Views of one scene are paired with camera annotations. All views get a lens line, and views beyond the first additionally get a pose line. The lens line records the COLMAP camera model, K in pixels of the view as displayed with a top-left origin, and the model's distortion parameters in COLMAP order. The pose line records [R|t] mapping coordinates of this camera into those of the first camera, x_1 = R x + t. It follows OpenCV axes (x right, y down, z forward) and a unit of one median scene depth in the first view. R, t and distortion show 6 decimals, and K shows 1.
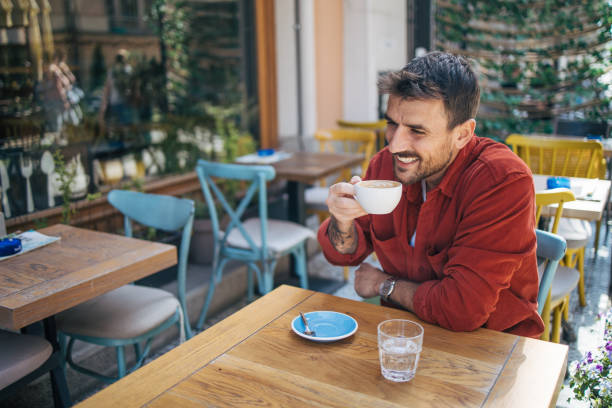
lens RADIAL K [[599.6, 0, 302.8], [0, 599.6, 200.8], [0, 0, 1]] dist [-0.062153, 0.000000]
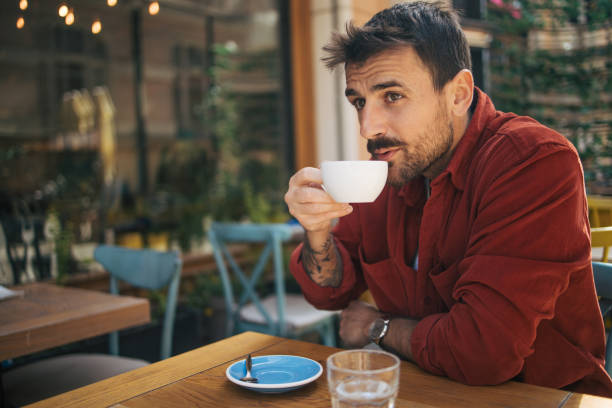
lens RADIAL K [[599.6, 0, 309.5], [0, 599.6, 210.7], [0, 0, 1]] dist [-0.062153, 0.000000]
pose [[0.994098, -0.010116, -0.108014, 0.112638], [-0.008259, 0.985697, -0.168326, 0.104866], [0.108172, 0.168225, 0.979795, 0.231256]]
